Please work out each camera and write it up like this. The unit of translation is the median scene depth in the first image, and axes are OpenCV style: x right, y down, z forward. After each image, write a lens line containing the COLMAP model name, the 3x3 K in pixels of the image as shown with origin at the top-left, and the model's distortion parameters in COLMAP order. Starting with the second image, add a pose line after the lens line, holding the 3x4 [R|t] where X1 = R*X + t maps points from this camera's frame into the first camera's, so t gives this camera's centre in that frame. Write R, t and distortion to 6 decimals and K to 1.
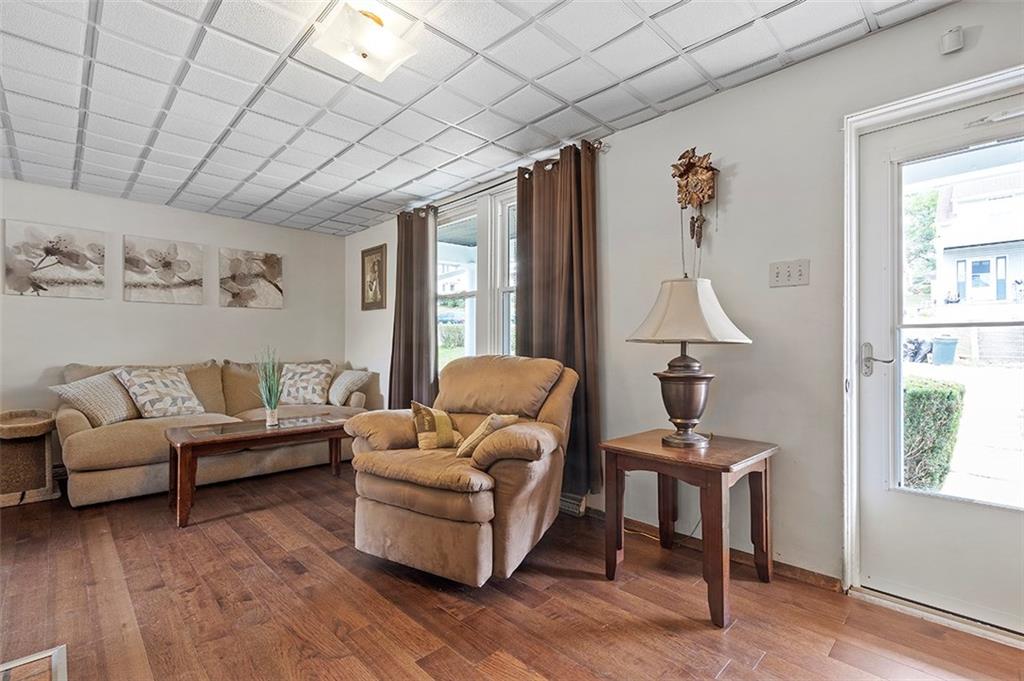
lens RADIAL K [[466.4, 0, 508.5], [0, 466.4, 343.9], [0, 0, 1]] dist [0.001770, 0.002516]
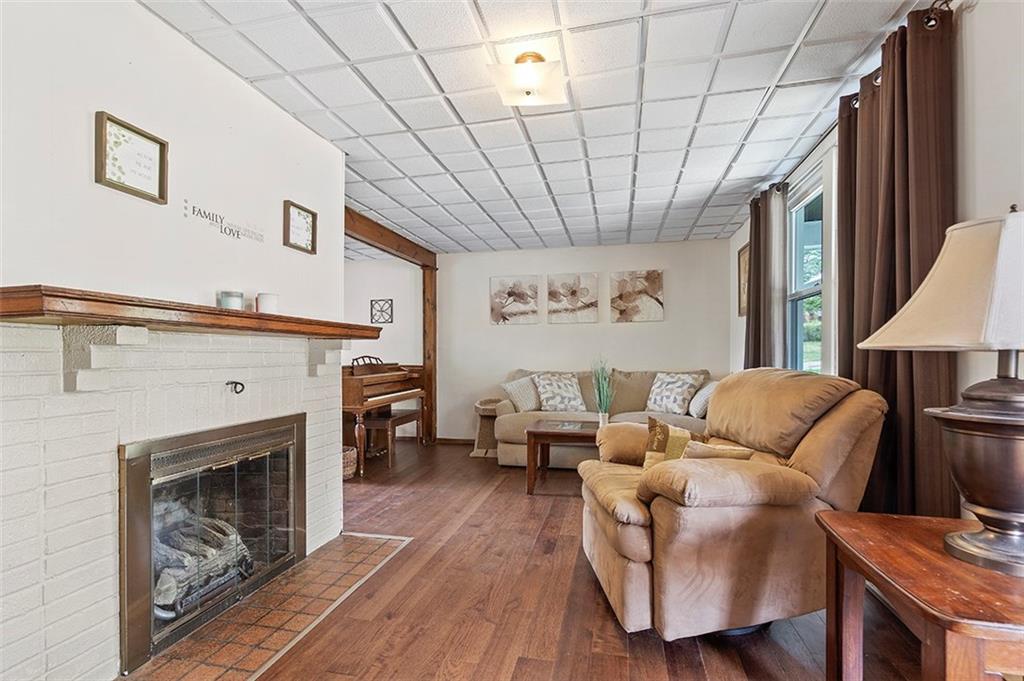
lens RADIAL K [[466.4, 0, 502.6], [0, 466.4, 358.8], [0, 0, 1]] dist [0.001770, 0.002516]
pose [[0.549366, 0.000896, -0.835582, 0.269140], [0.010365, 0.999915, 0.007887, -0.001880], [0.835518, -0.012993, 0.549310, 0.159951]]
